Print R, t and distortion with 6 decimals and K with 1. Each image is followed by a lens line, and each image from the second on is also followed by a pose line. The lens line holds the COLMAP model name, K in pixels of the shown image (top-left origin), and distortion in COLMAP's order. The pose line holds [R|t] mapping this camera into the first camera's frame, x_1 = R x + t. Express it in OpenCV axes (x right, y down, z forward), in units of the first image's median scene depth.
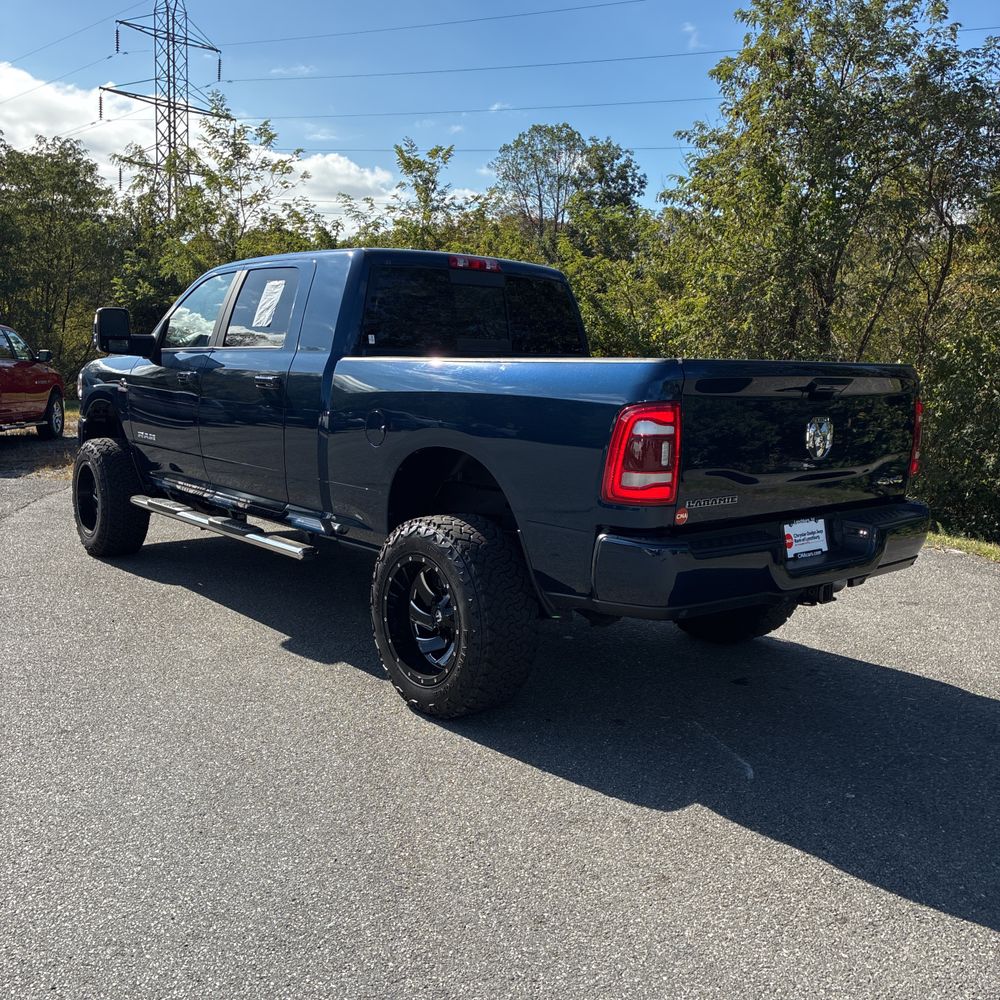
lens RADIAL K [[1012.4, 0, 509.9], [0, 1012.4, 498.1], [0, 0, 1]] dist [0.054659, -0.050618]
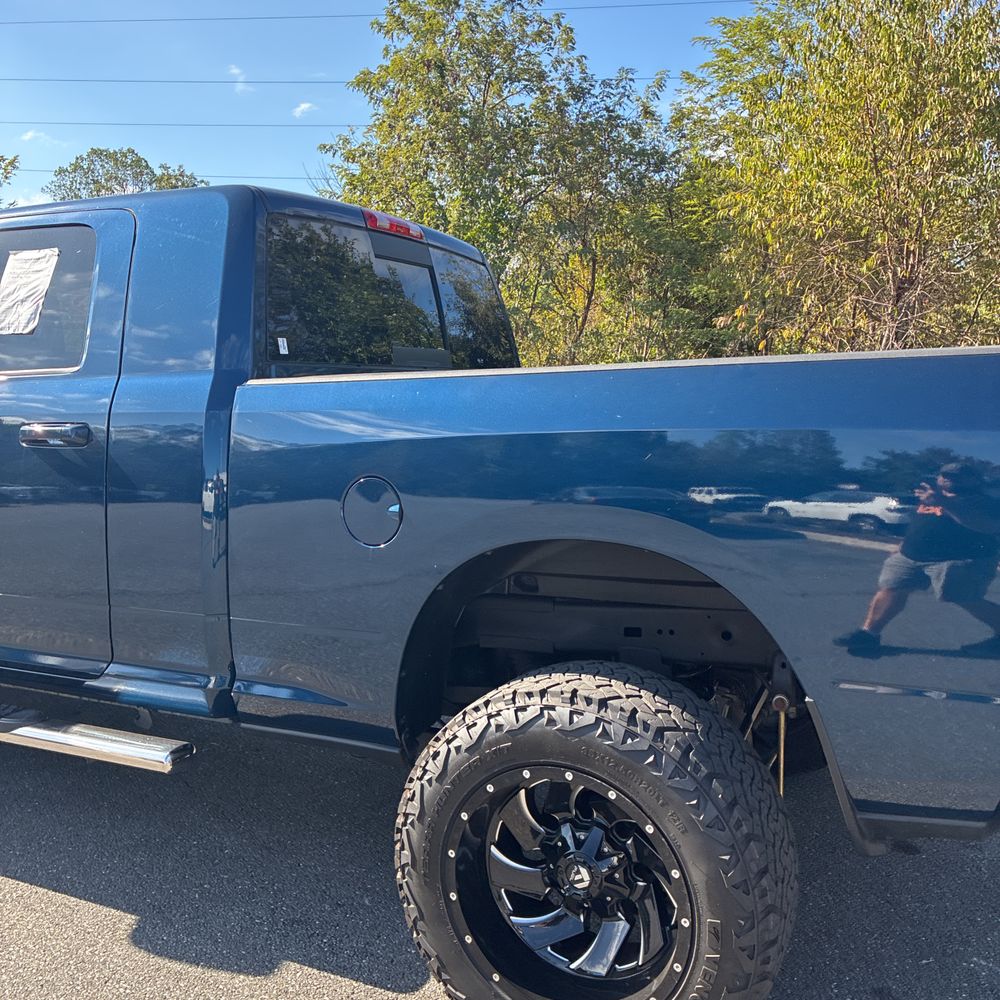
lens RADIAL K [[1012.4, 0, 509.9], [0, 1012.4, 498.1], [0, 0, 1]] dist [0.054659, -0.050618]
pose [[0.920510, -0.078485, 0.382756, -0.060614], [0.091459, 0.995684, -0.015786, -0.014148], [-0.379864, 0.049538, 0.923715, 0.115473]]
